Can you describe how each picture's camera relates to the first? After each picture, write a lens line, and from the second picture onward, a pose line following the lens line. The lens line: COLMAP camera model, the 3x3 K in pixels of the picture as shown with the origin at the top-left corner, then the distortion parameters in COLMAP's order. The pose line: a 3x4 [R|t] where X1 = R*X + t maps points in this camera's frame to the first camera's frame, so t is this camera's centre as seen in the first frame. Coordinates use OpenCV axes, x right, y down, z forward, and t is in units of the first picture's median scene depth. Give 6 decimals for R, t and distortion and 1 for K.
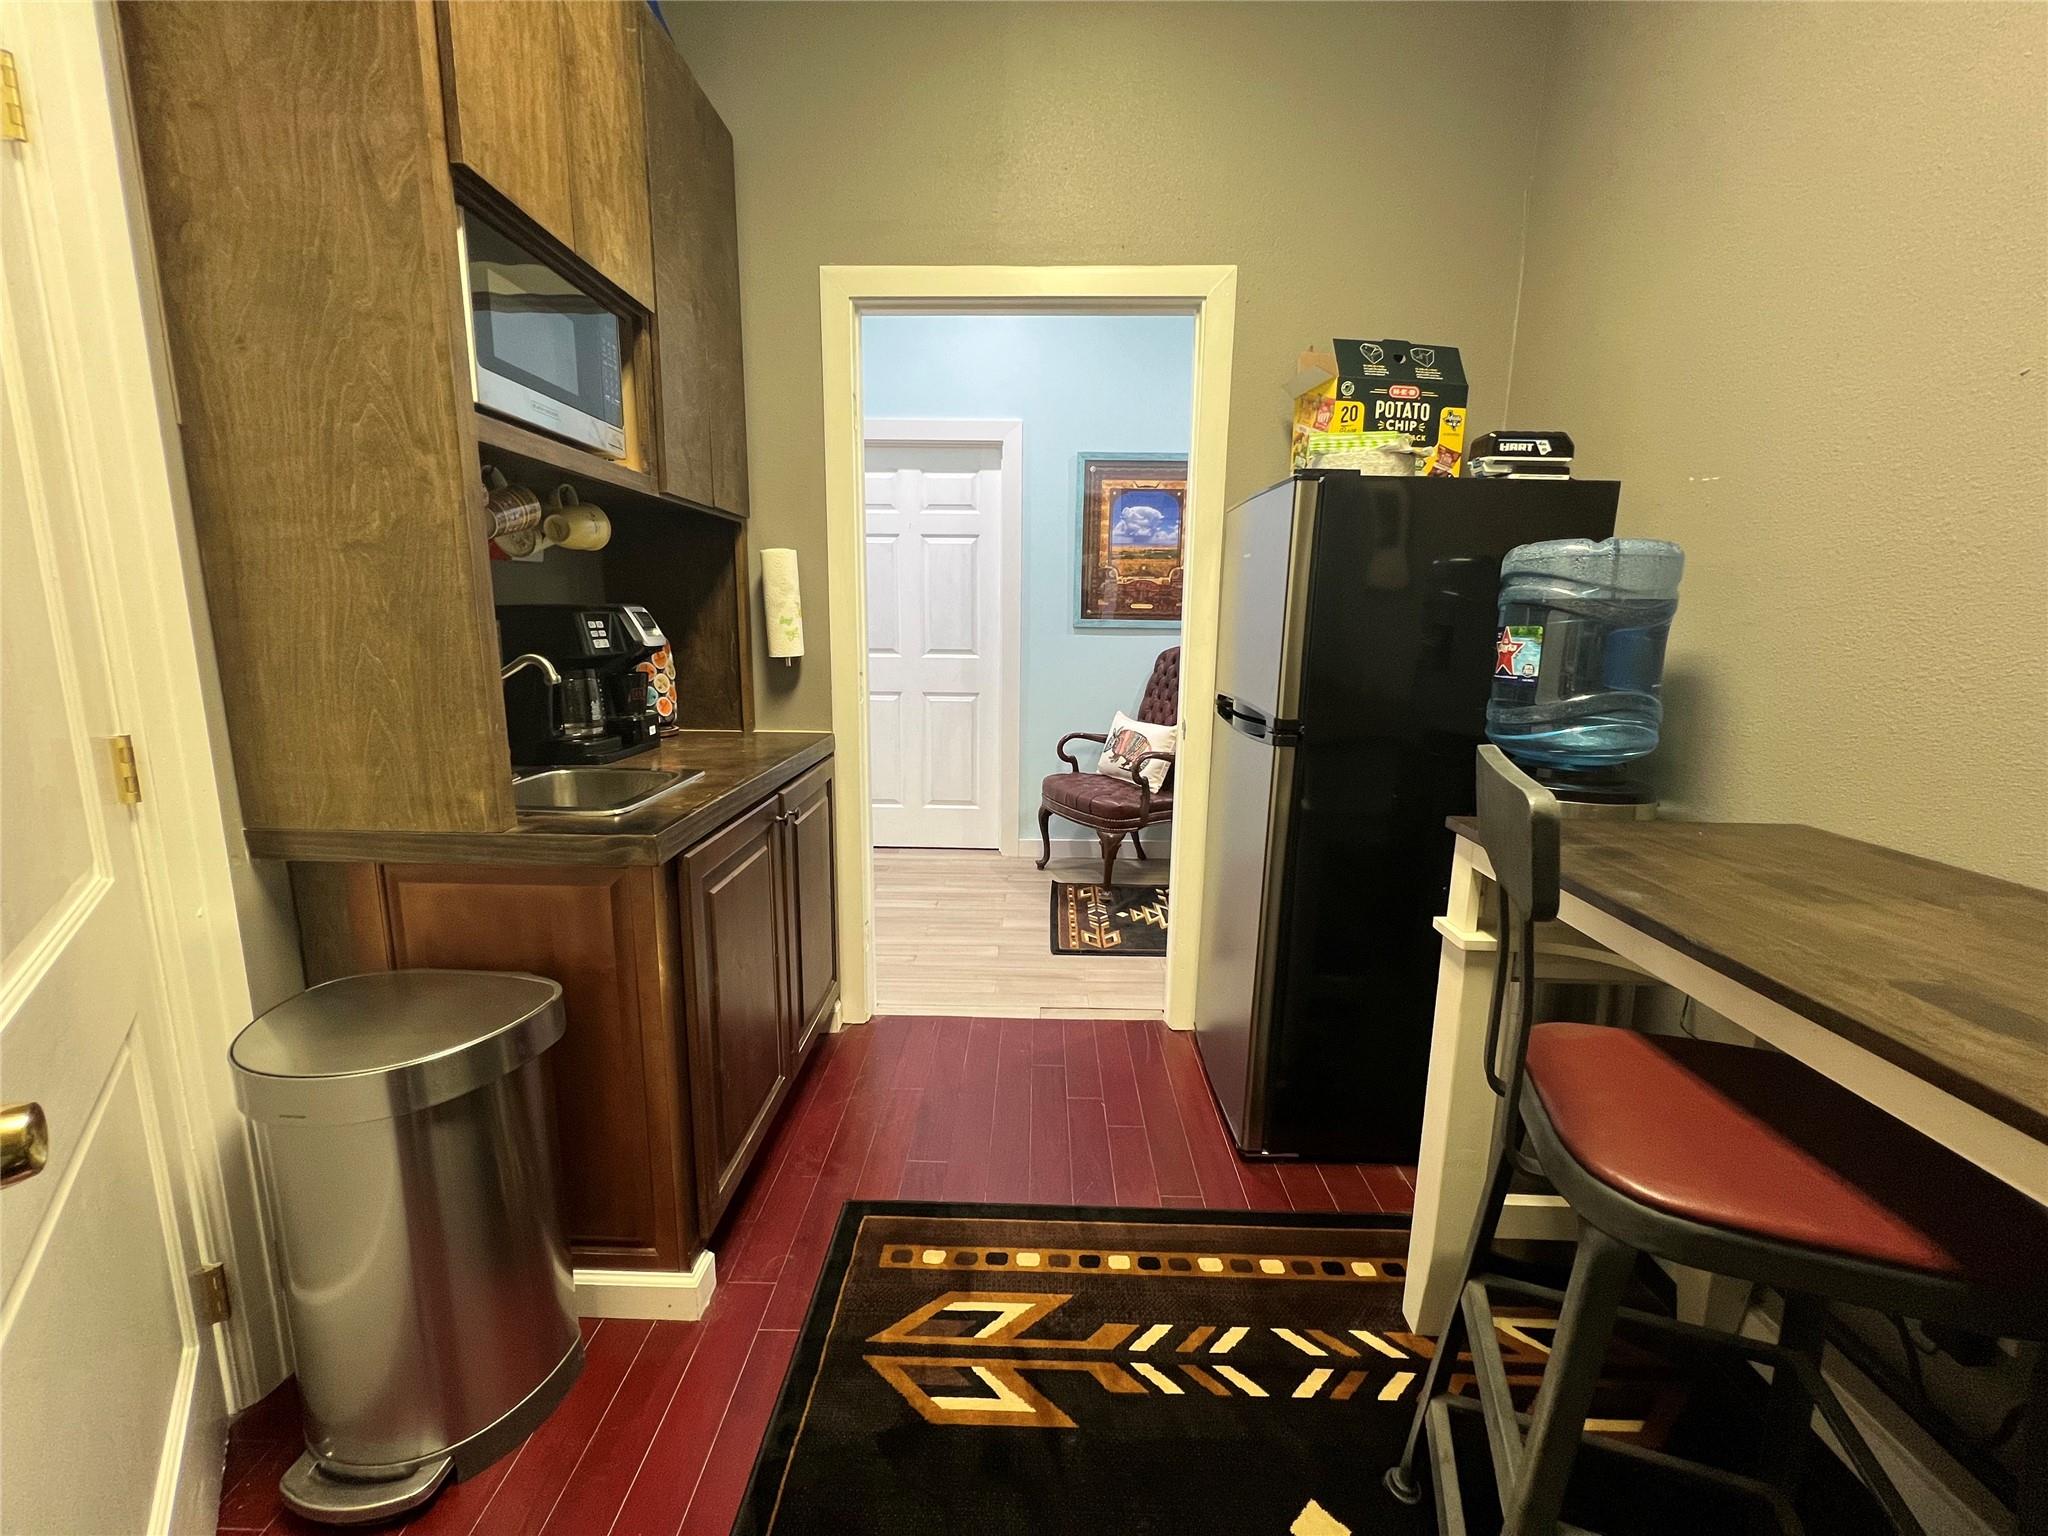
lens RADIAL K [[819.6, 0, 1024.0], [0, 819.6, 768.0], [0, 0, 1]] dist [-0.000798, -0.000066]
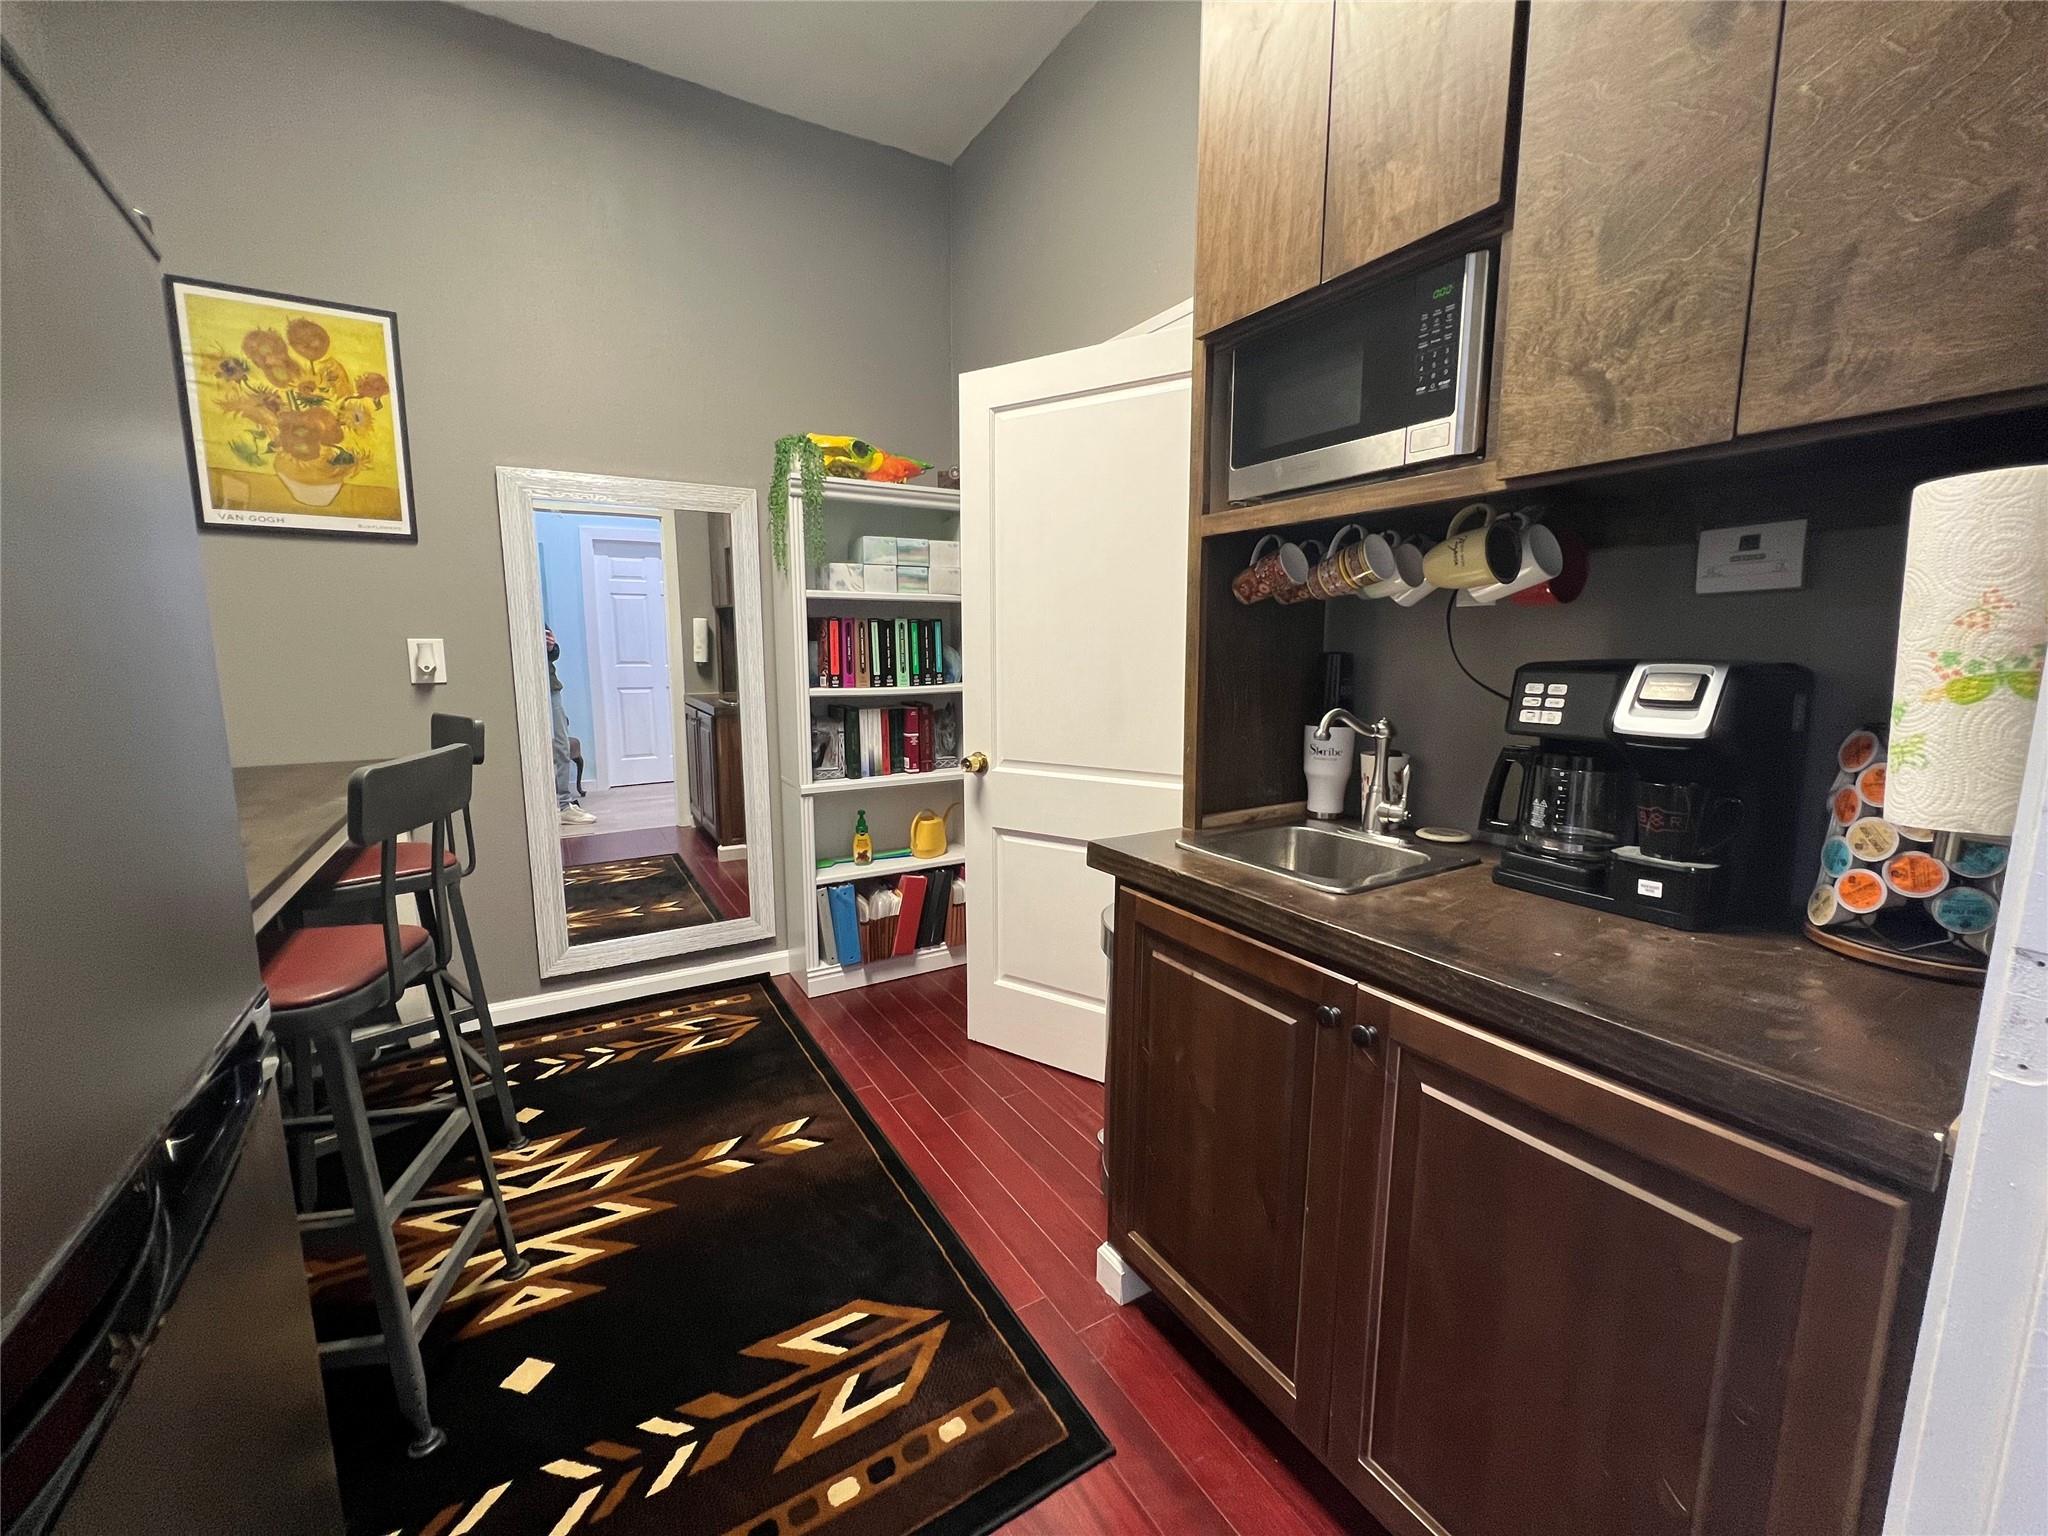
lens RADIAL K [[819.6, 0, 1024.0], [0, 819.6, 768.0], [0, 0, 1]] dist [-0.000798, -0.000066]
pose [[-0.845677, 0.066219, -0.529572, 0.260836], [-0.100073, 0.954998, 0.279222, -0.335061], [0.524230, 0.289127, -0.800992, 1.740438]]
